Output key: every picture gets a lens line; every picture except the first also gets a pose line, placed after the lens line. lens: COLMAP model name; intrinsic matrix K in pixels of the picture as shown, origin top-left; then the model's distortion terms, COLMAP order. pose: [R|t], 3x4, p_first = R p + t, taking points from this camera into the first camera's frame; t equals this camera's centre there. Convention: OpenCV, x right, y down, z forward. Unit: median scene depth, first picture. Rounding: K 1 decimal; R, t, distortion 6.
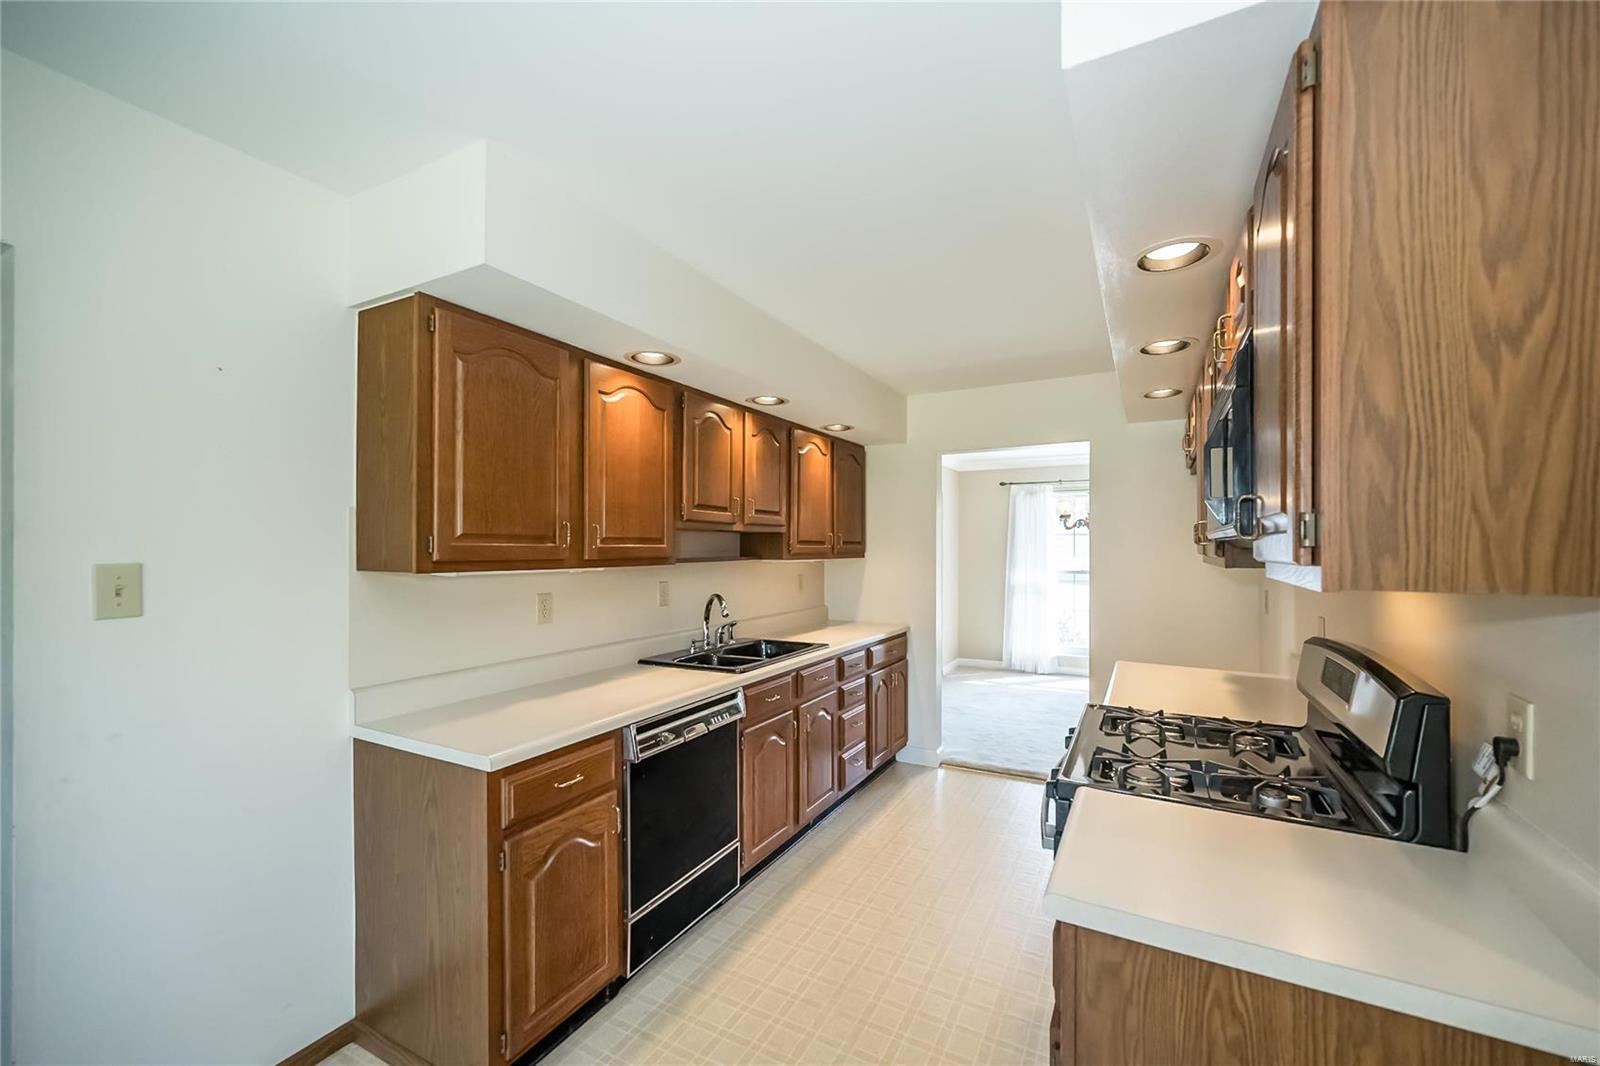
lens RADIAL K [[636.7, 0, 806.7], [0, 636.7, 541.1], [0, 0, 1]] dist [-0.001229, -0.000101]
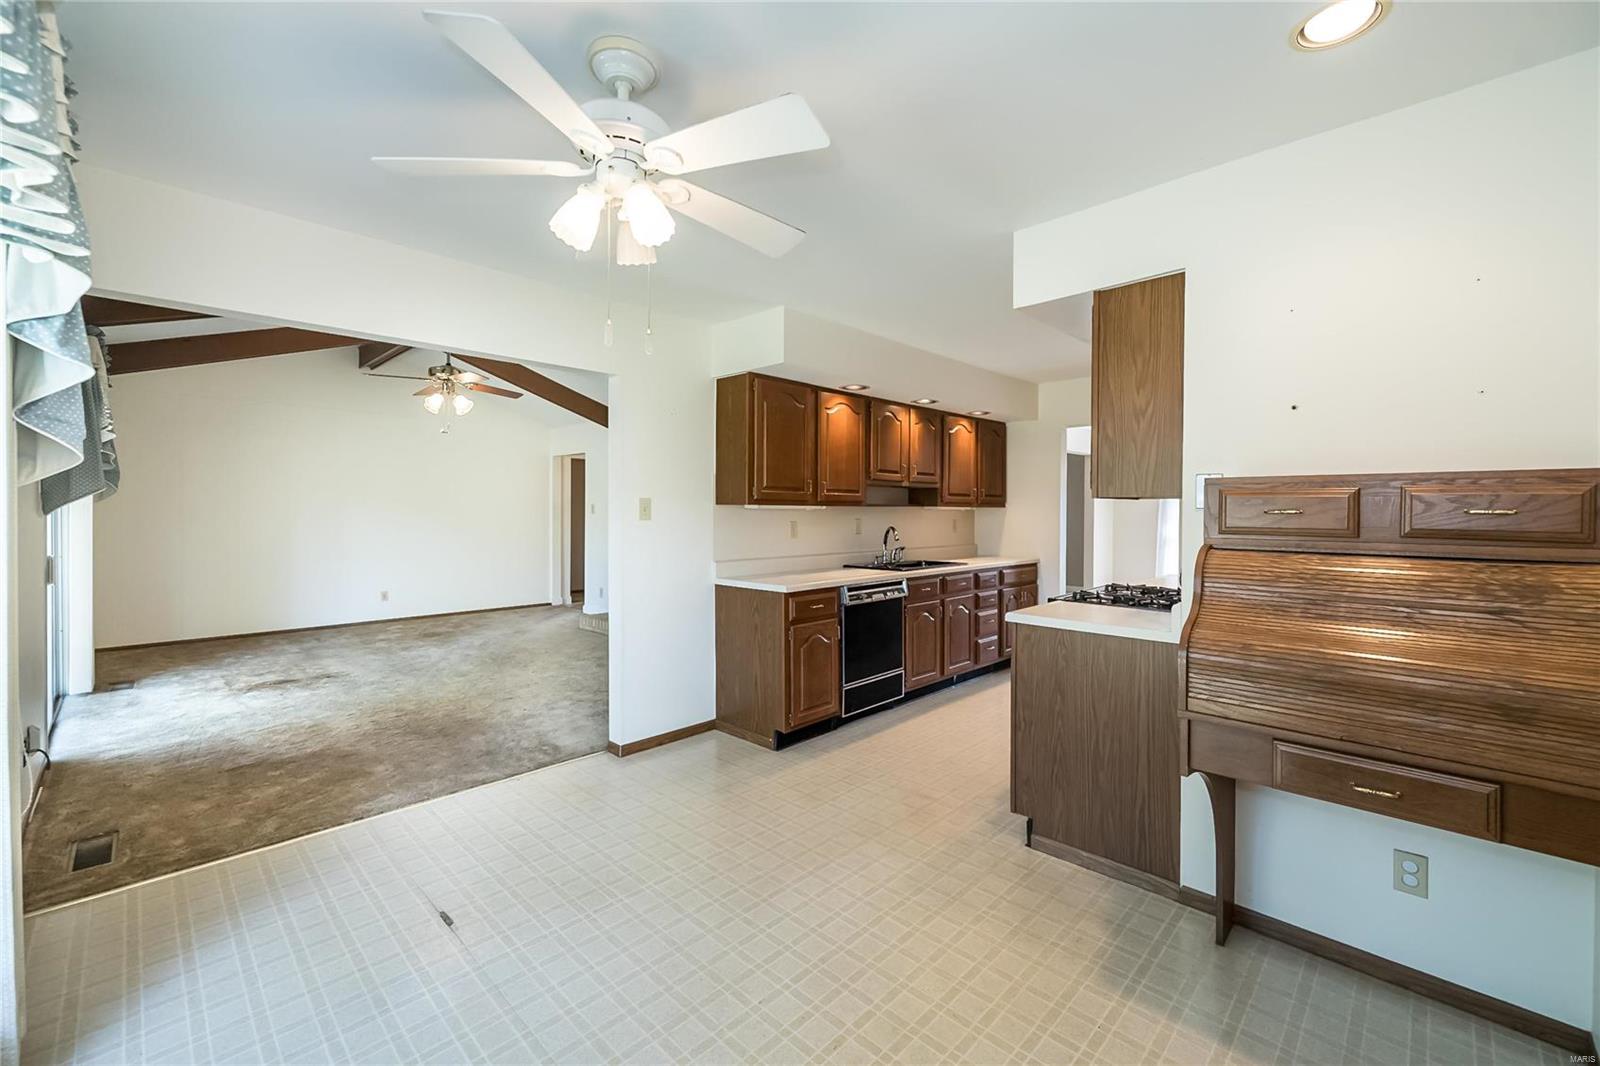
lens RADIAL K [[655.2, 0, 797.7], [0, 655.2, 516.7], [0, 0, 1]] dist [-0.001291, -0.000150]
pose [[0.957033, 0.005871, -0.289920, 0.113299], [-0.000610, 0.999834, 0.018234, 0.032214], [0.289978, -0.017274, 0.956877, -0.658934]]
